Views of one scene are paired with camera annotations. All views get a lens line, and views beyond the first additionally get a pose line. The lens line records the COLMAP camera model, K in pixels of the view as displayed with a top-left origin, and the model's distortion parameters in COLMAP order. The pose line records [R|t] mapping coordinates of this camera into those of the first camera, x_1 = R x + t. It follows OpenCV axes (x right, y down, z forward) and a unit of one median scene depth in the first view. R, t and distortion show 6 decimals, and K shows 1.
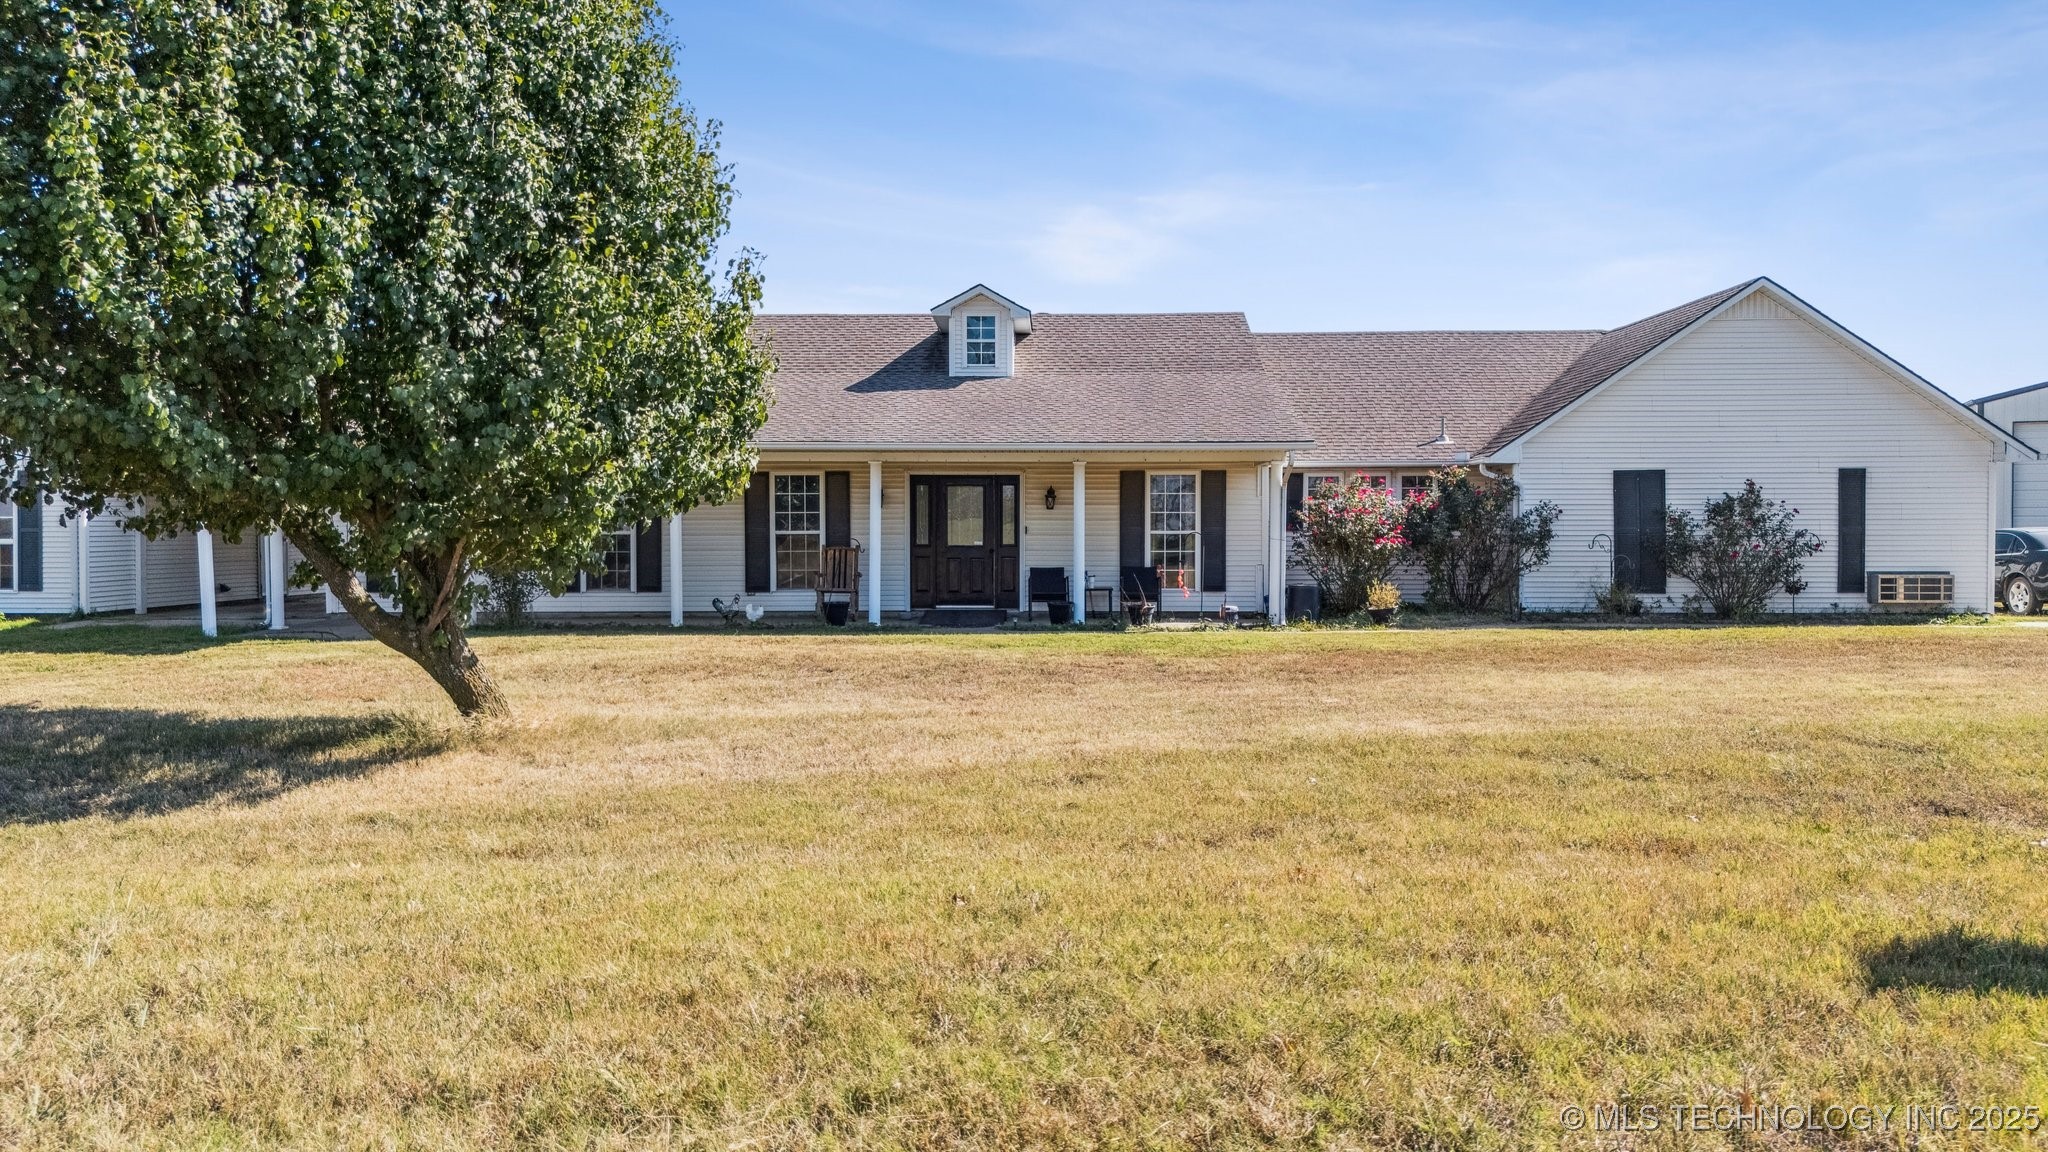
lens RADIAL K [[1526.5, 0, 1028.6], [0, 1526.5, 576.2], [0, 0, 1]] dist [0.122914, -0.168893]
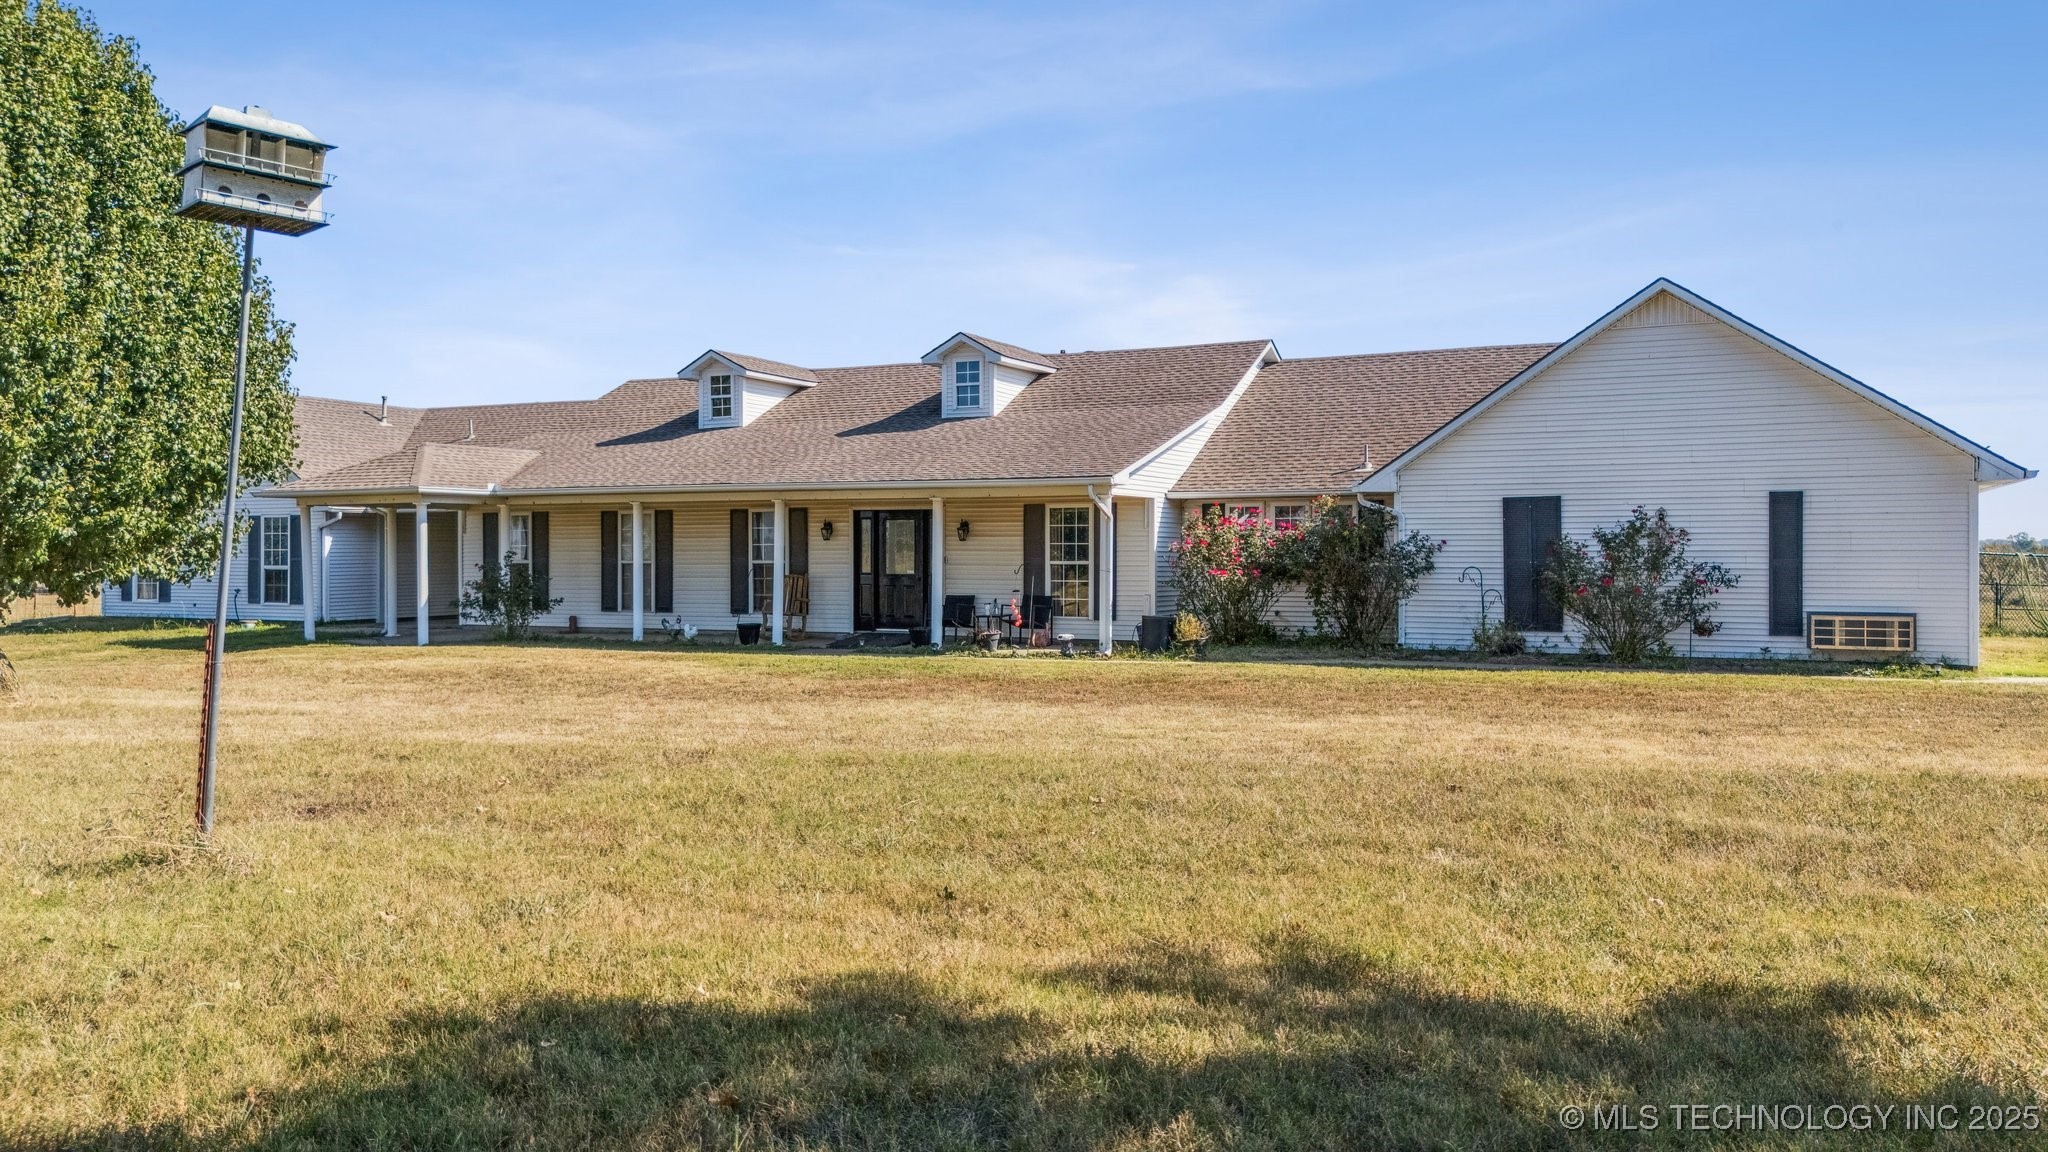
lens RADIAL K [[1526.5, 0, 1028.6], [0, 1526.5, 576.2], [0, 0, 1]] dist [0.122914, -0.168893]
pose [[0.909655, 0.006381, -0.415316, 0.504379], [-0.013358, 0.999814, -0.013898, -0.004818], [0.415150, 0.018190, 0.909571, 0.045474]]
